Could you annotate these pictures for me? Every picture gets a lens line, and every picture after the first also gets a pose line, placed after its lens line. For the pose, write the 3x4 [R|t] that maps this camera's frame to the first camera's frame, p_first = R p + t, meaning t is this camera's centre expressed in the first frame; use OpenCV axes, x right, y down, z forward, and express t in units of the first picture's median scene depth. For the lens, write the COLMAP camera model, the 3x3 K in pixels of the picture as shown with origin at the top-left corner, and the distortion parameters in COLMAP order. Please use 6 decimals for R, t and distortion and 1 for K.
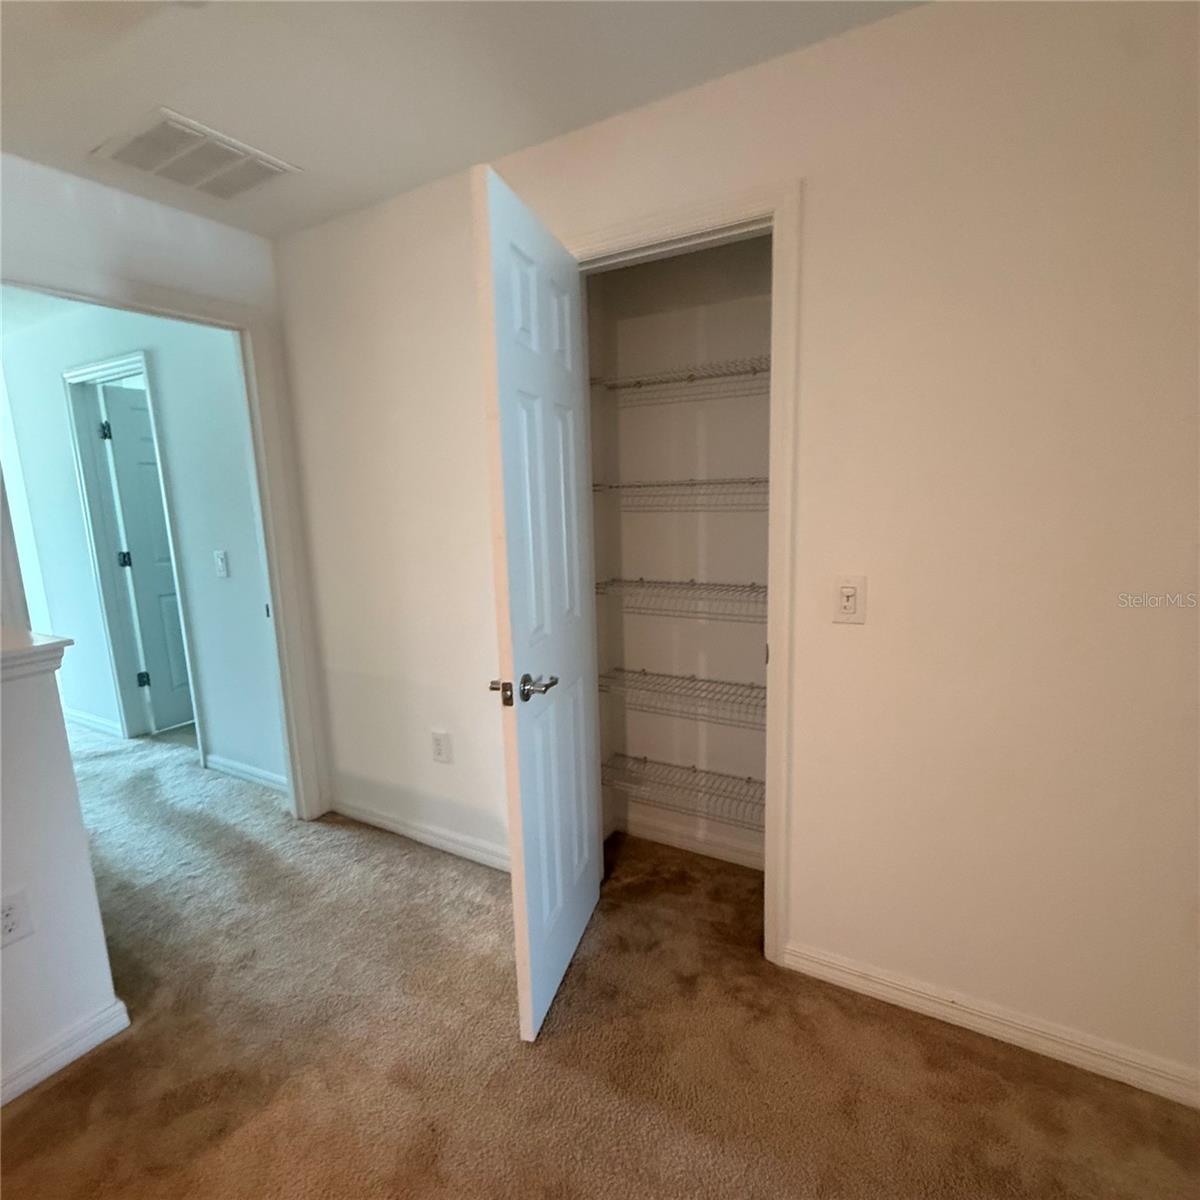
lens RADIAL K [[639.3, 0, 597.1], [0, 639.3, 597.9], [0, 0, 1]] dist [-0.002378, 0.000170]
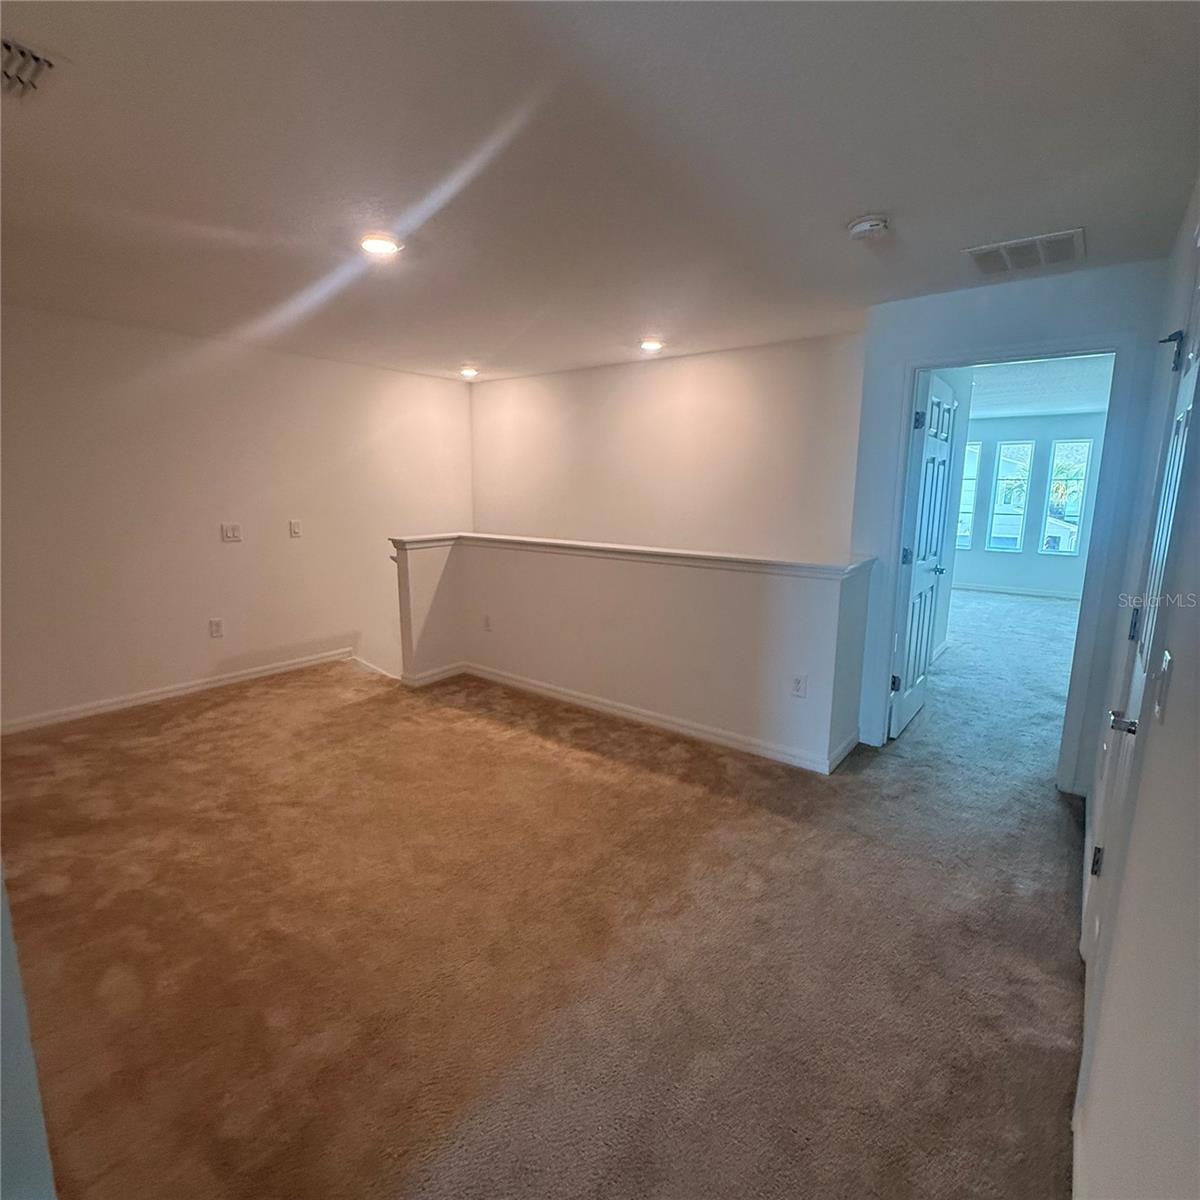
lens RADIAL K [[639.3, 0, 595.7], [0, 639.3, 601.0], [0, 0, 1]] dist [-0.002378, 0.000170]
pose [[-0.128329, 0.209071, -0.969444, 0.949619], [-0.171727, 0.958075, 0.229351, -0.120859], [0.976750, 0.195912, -0.087046, 0.353438]]
